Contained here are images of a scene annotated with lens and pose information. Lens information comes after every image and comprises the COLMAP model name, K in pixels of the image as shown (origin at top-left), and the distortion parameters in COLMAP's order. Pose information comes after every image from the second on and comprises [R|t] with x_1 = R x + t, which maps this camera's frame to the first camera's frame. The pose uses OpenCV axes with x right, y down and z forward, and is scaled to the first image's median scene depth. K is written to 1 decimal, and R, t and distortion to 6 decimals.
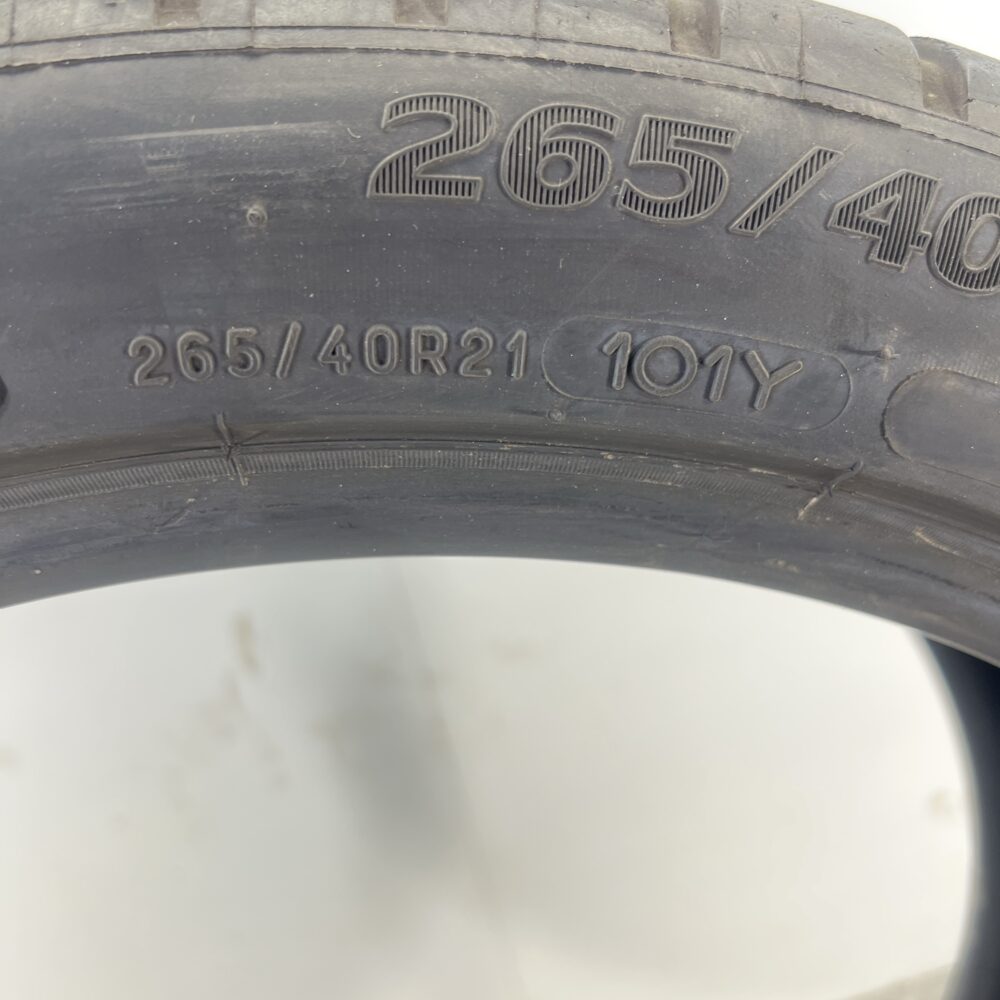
lens RADIAL K [[1105.3, 0, 500.0], [0, 1105.3, 500.0], [0, 0, 1]] dist [-0.068028, 0.068022]
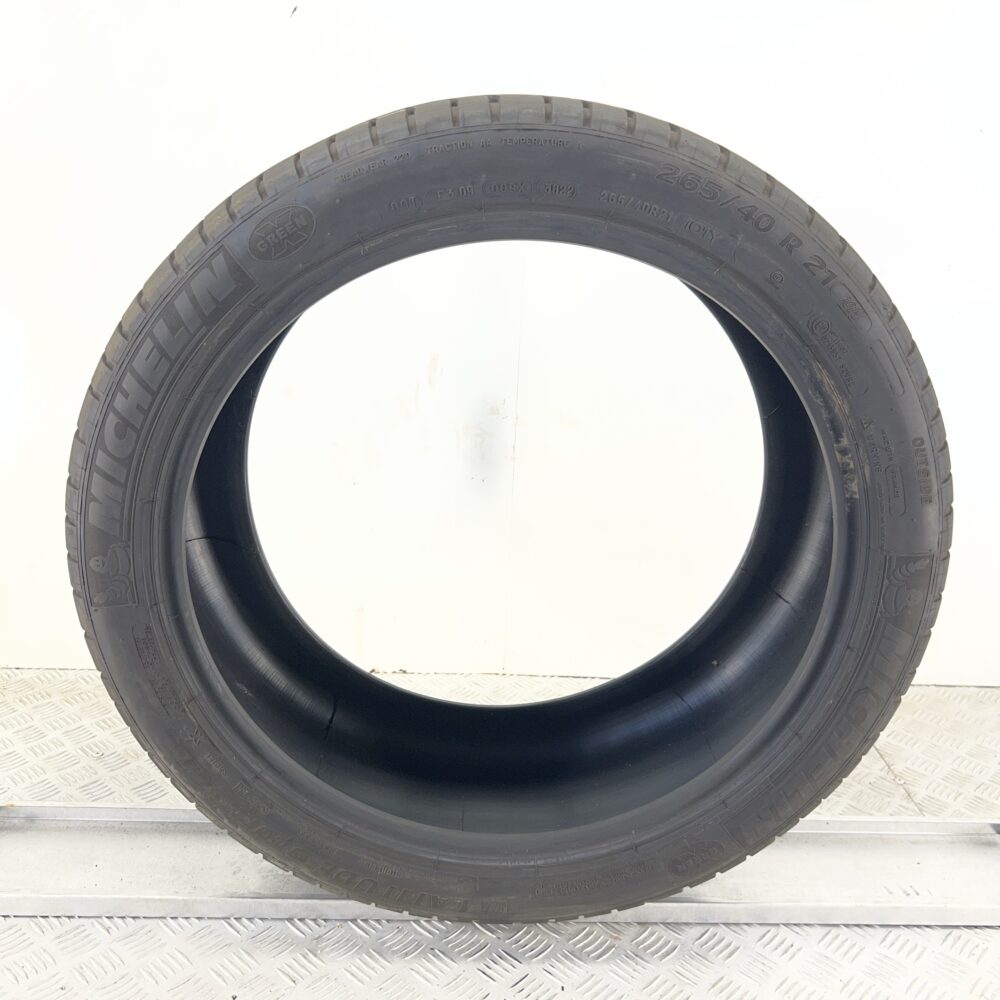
lens RADIAL K [[1045.1, 0, 500.0], [0, 1045.1, 500.0], [0, 0, 1]] dist [0.158641, -0.490825]
pose [[0.956907, 0.289198, 0.026320, -0.525914], [-0.289829, 0.956765, 0.024488, 1.326684], [-0.018100, -0.031061, 0.999354, -4.231894]]
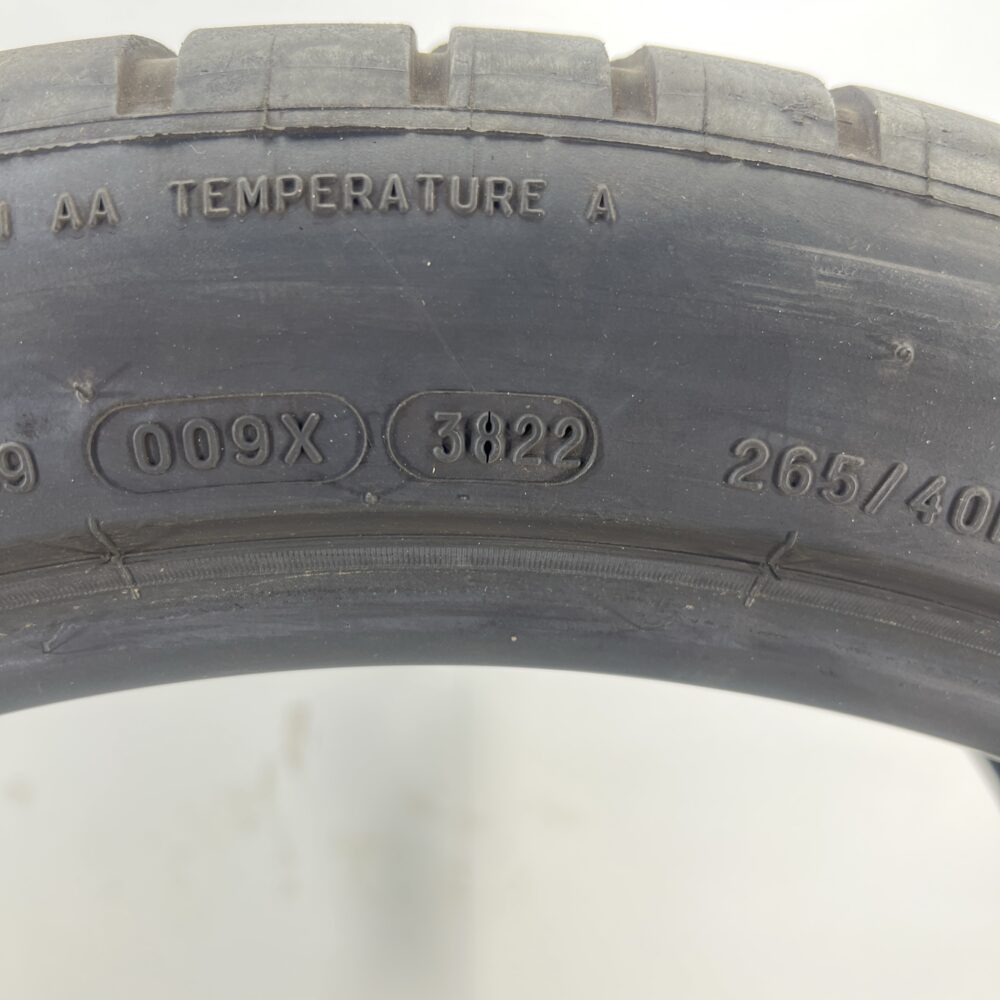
lens RADIAL K [[1105.3, 0, 500.0], [0, 1105.3, 500.0], [0, 0, 1]] dist [-0.068028, 0.068022]
pose [[0.969519, 0.245000, -0.002899, -0.543098], [-0.243058, 0.960206, -0.137578, 0.098125], [-0.030923, 0.134089, 0.990487, 0.033897]]
